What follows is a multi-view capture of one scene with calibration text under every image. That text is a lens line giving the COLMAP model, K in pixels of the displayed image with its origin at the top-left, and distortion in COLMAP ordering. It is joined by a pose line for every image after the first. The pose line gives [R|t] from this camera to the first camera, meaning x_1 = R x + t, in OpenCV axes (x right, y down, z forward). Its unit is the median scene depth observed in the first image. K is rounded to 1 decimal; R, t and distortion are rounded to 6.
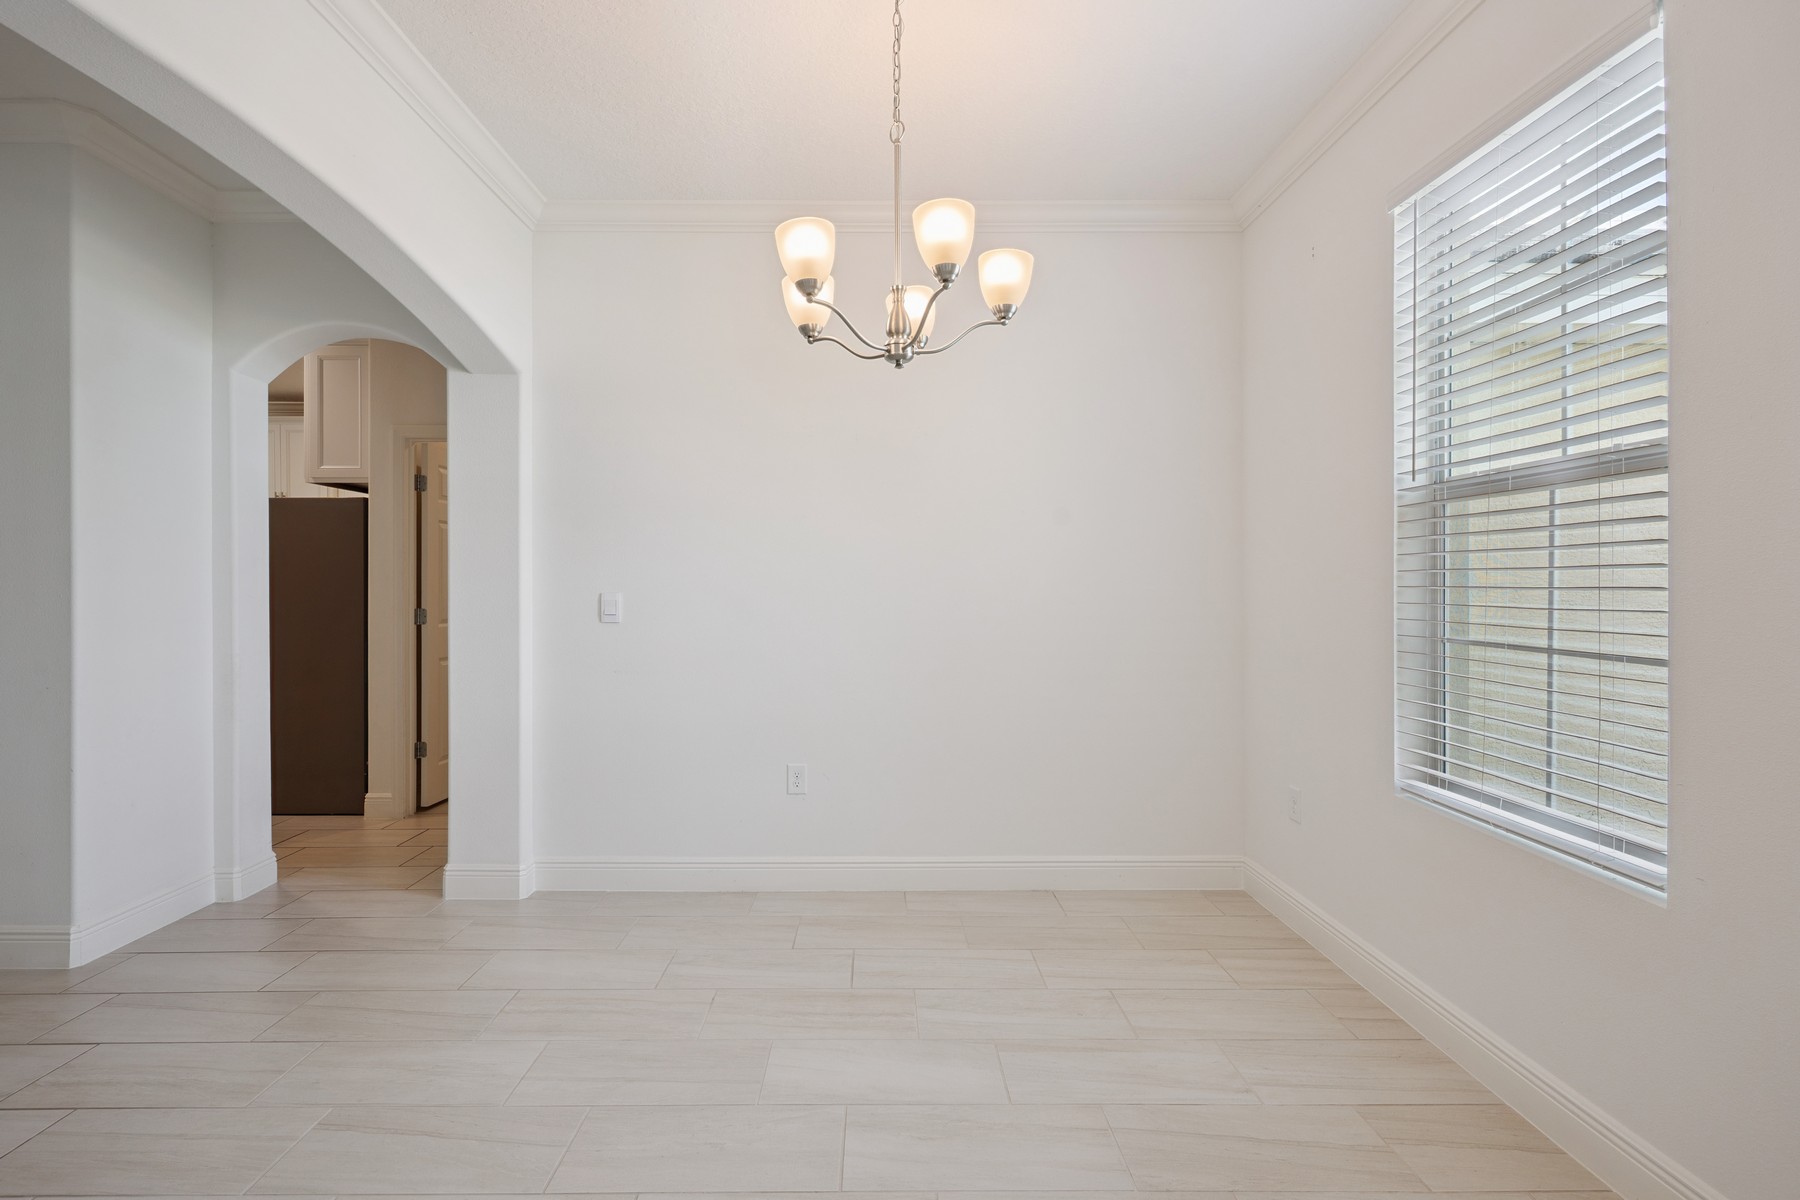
lens RADIAL K [[881.3, 0, 913.2], [0, 881.3, 585.9], [0, 0, 1]] dist [0.009399, -0.003603]
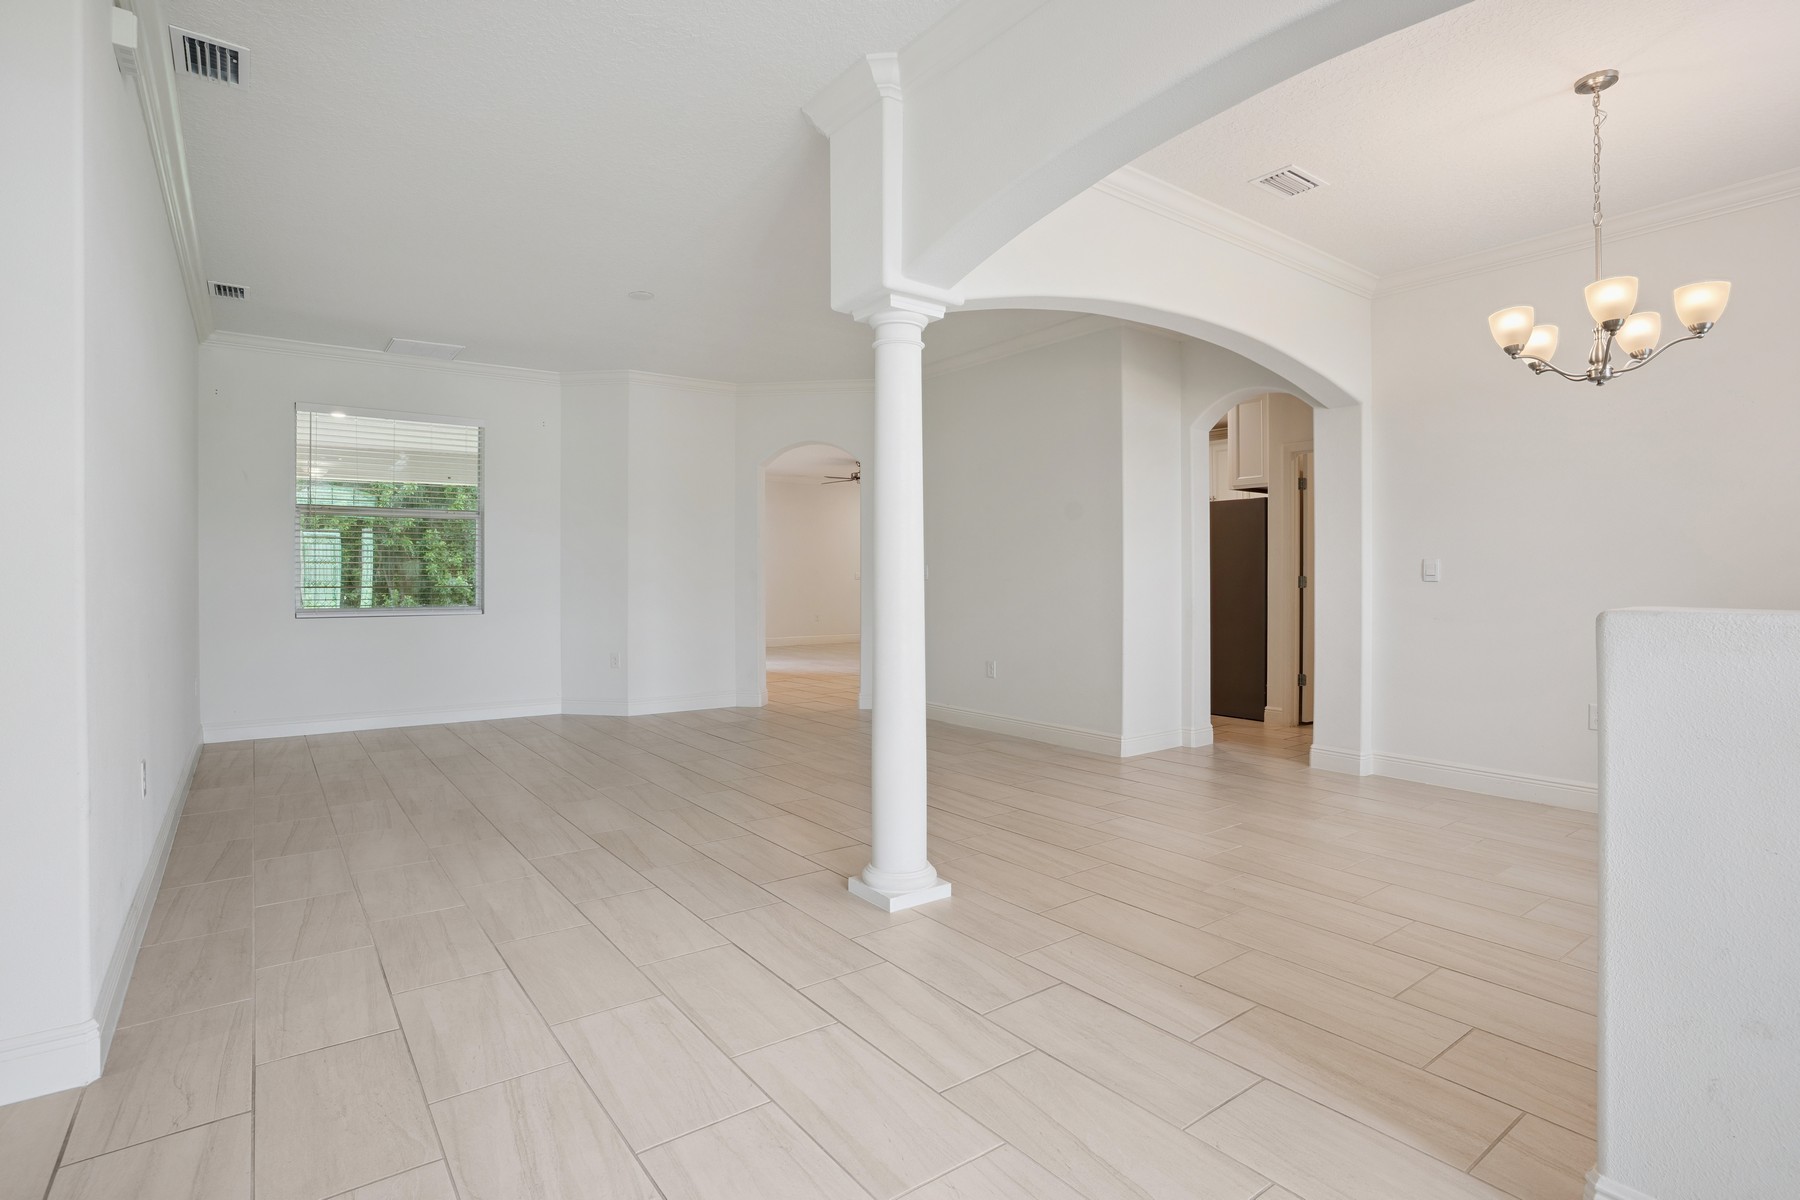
lens RADIAL K [[881.3, 0, 917.4], [0, 881.3, 582.6], [0, 0, 1]] dist [0.009399, -0.003603]
pose [[0.588496, 0.007660, -0.808464, 0.265399], [0.003348, 0.999923, 0.011911, 0.024164], [0.808493, -0.009716, 0.588426, -0.384938]]
